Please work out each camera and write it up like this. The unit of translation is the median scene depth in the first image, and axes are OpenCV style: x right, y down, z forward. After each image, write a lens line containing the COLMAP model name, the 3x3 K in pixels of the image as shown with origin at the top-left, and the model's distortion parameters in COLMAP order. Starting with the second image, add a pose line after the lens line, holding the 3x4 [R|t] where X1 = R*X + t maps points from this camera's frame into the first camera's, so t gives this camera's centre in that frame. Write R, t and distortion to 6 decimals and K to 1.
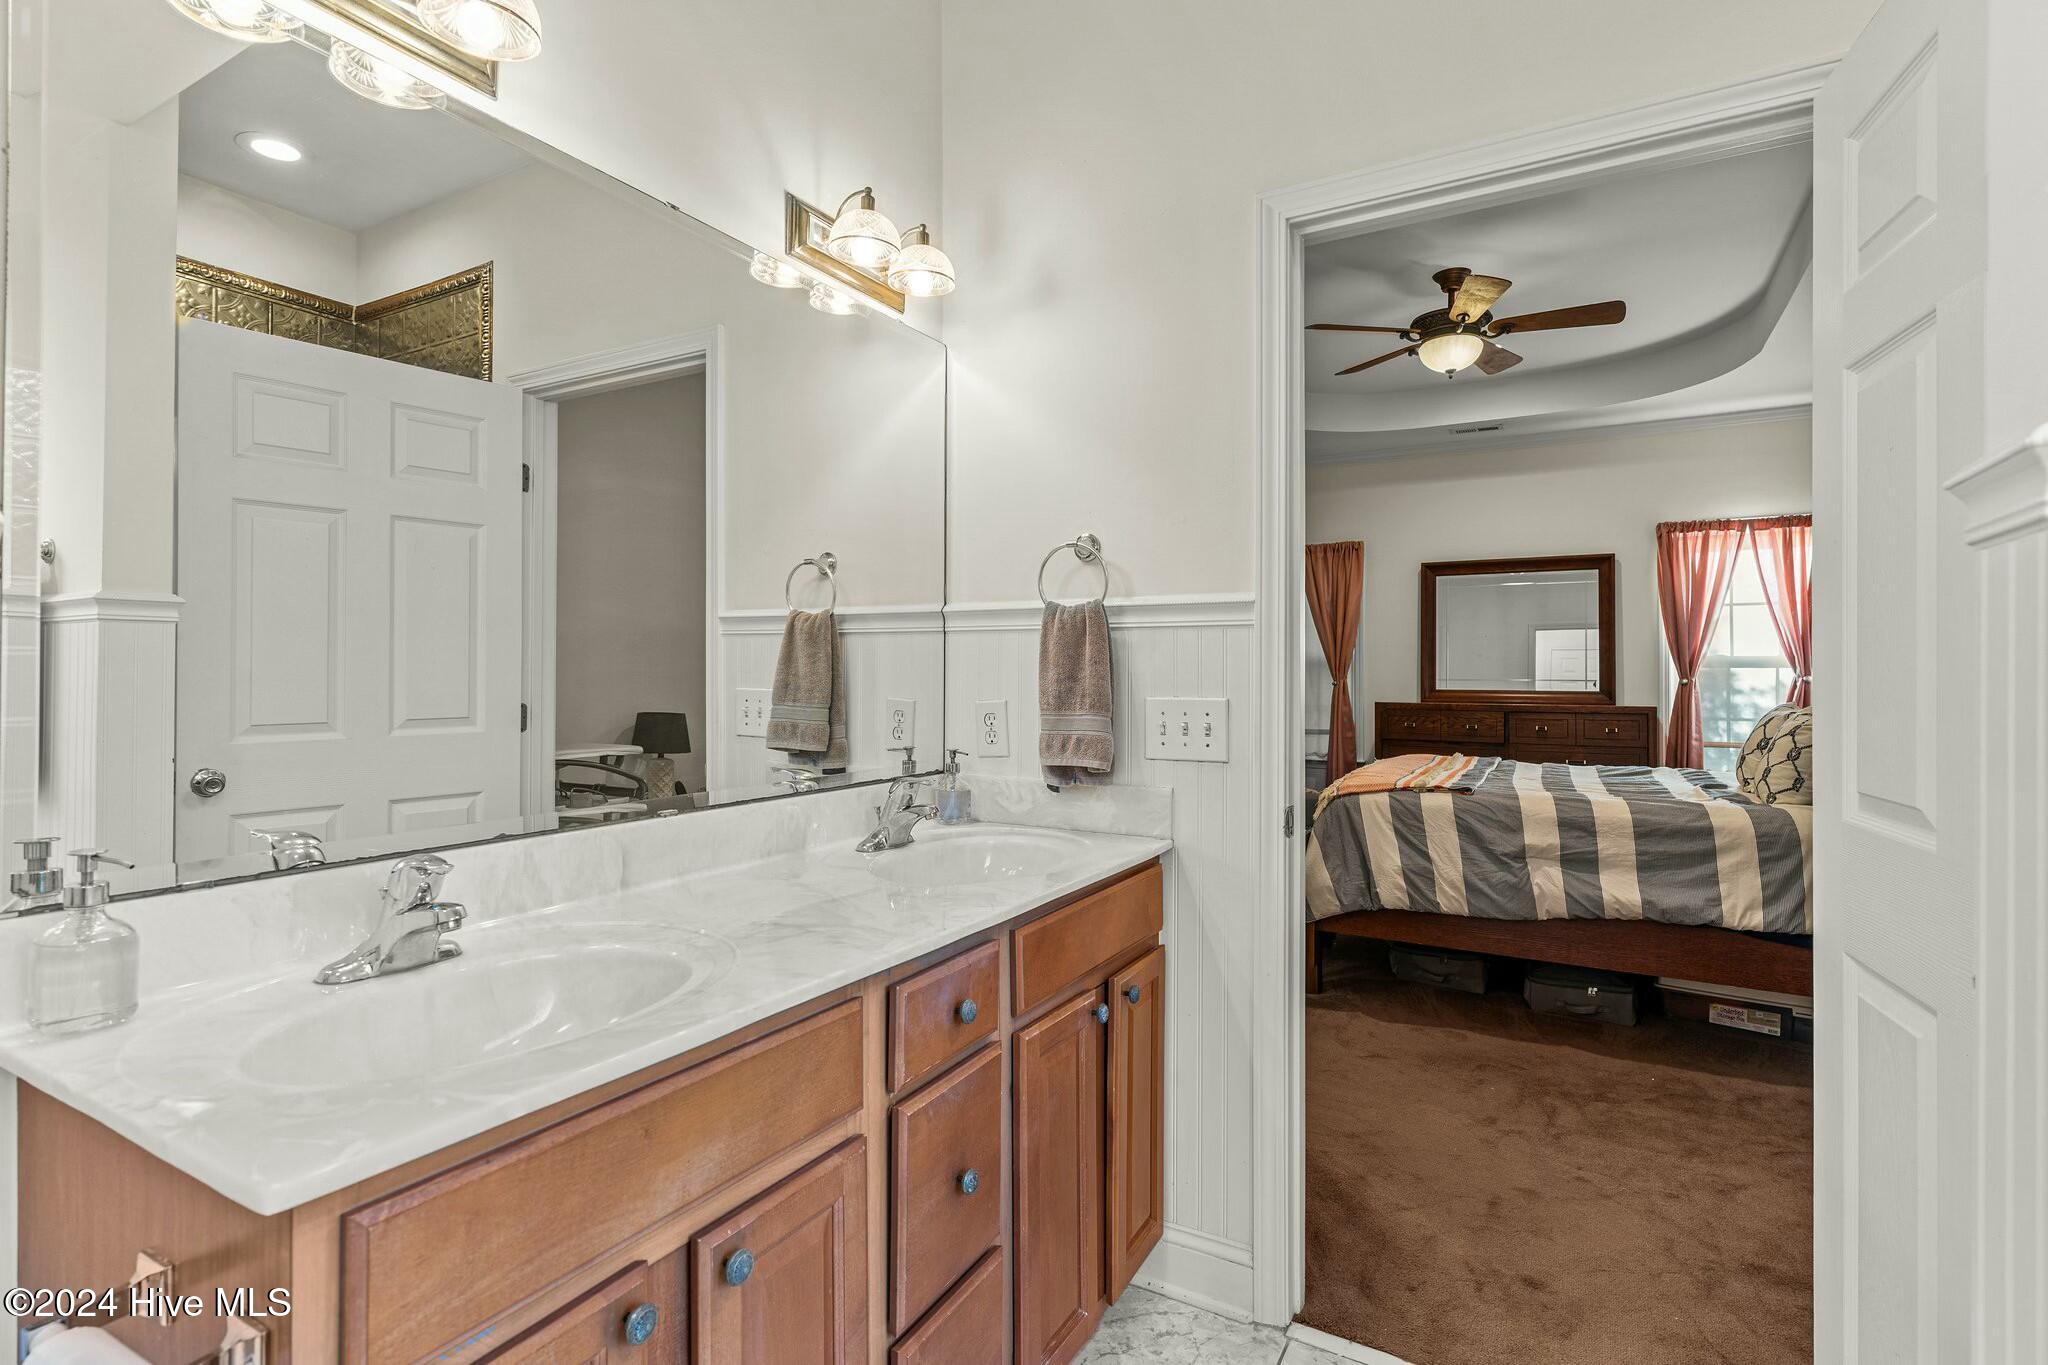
lens RADIAL K [[980.0, 0, 1021.3], [0, 980.0, 674.4], [0, 0, 1]] dist [0.005901, -0.001250]
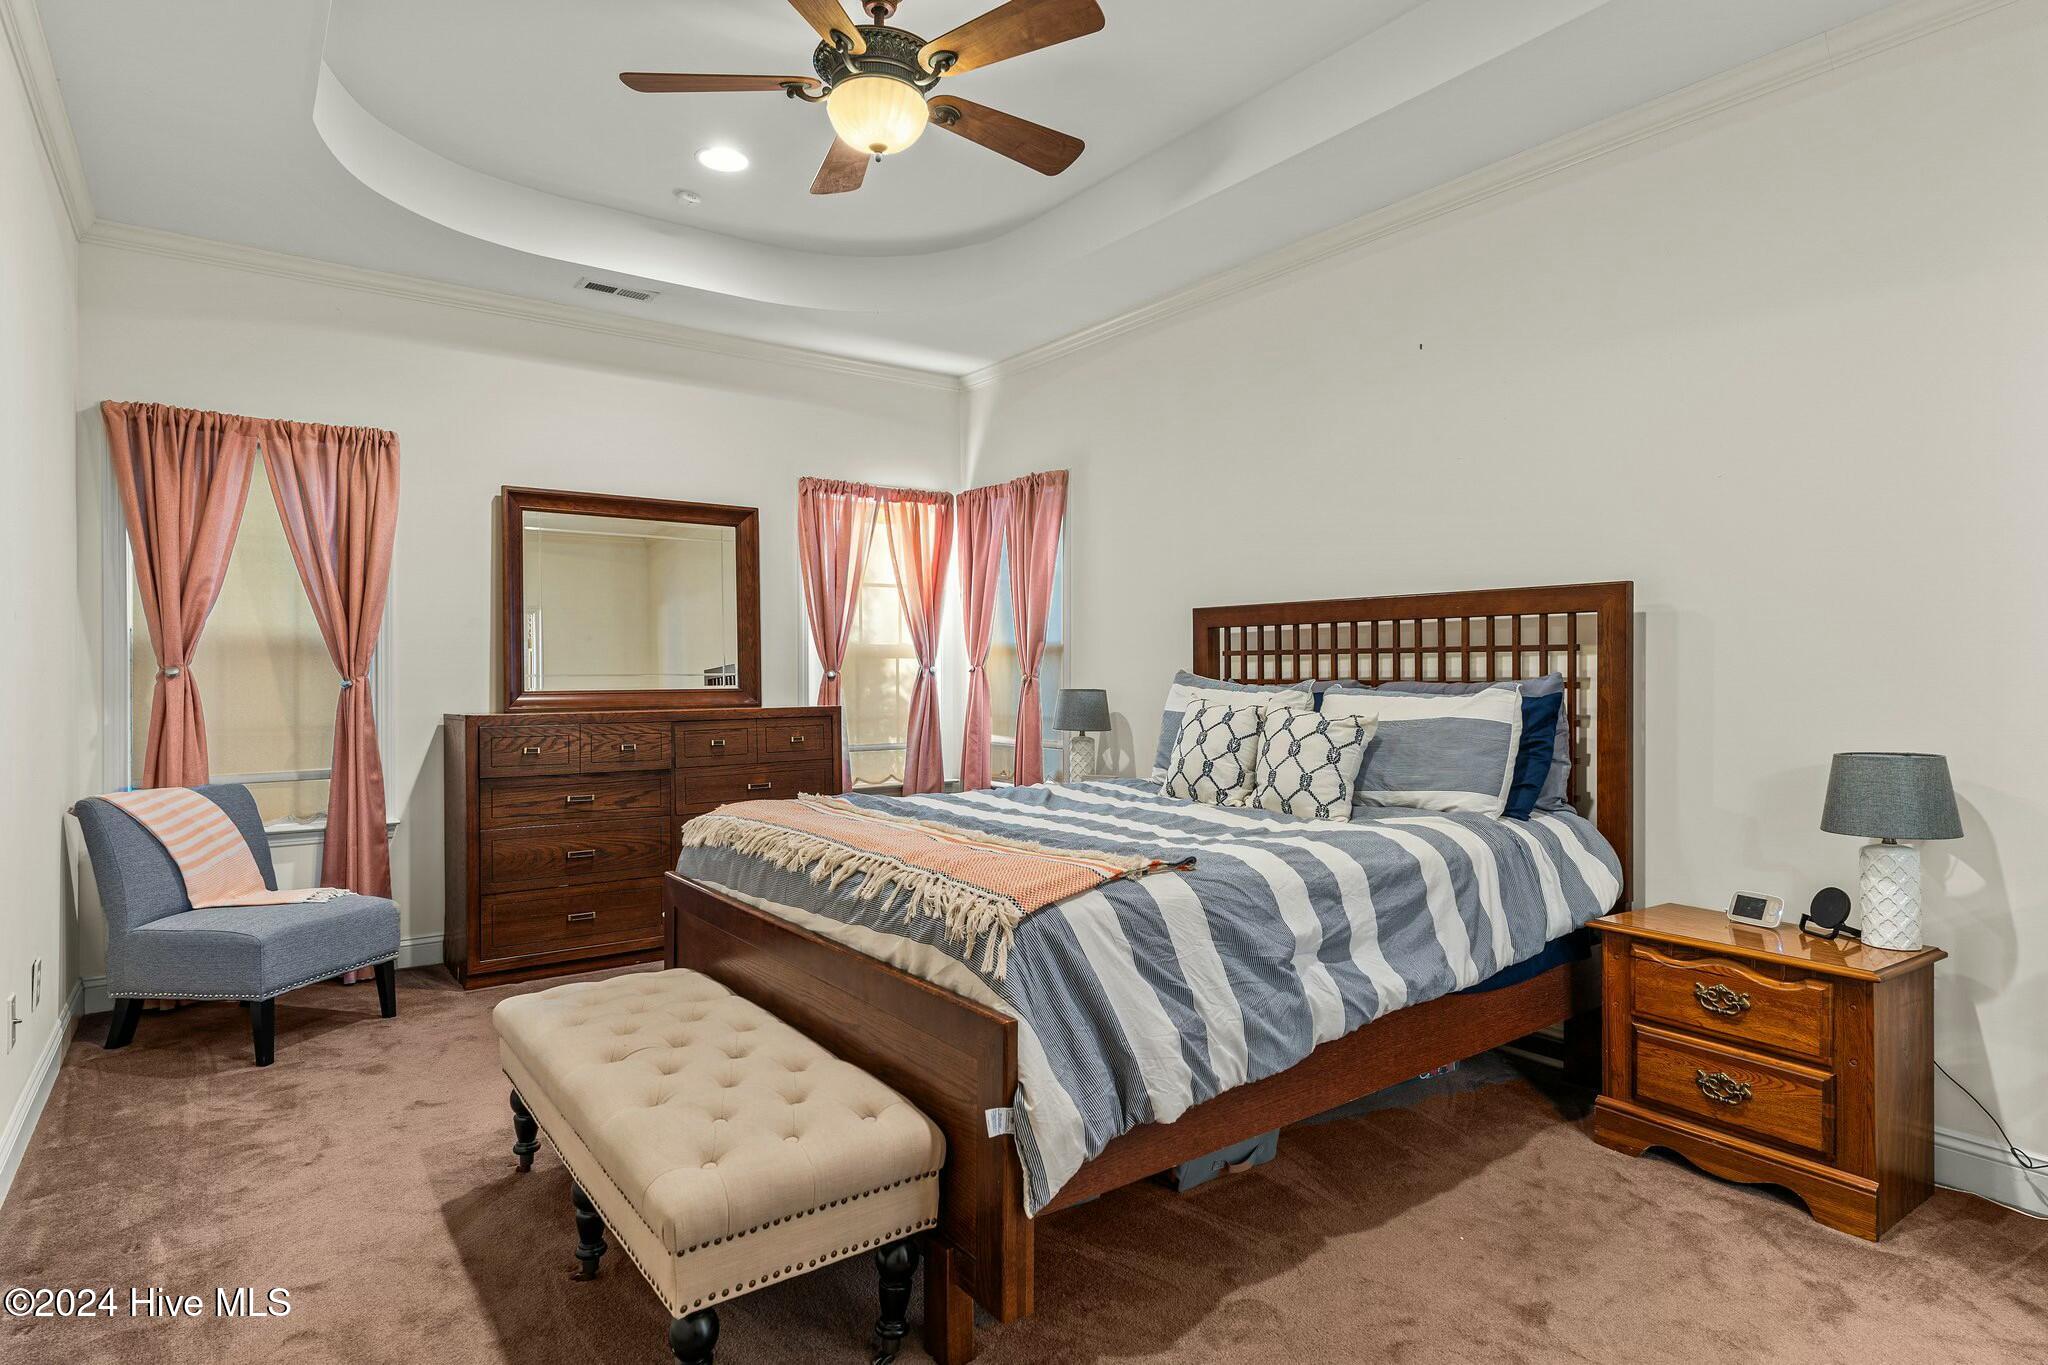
lens RADIAL K [[1101.7, 0, 1021.7], [0, 1101.7, 663.3], [0, 0, 1]] dist [0.007680, 0.000423]
pose [[0.409299, 0.000297, 0.912400, -0.101799], [0.006375, 0.999975, -0.003185, 0.002020], [-0.912378, 0.007120, 0.409287, 0.485818]]
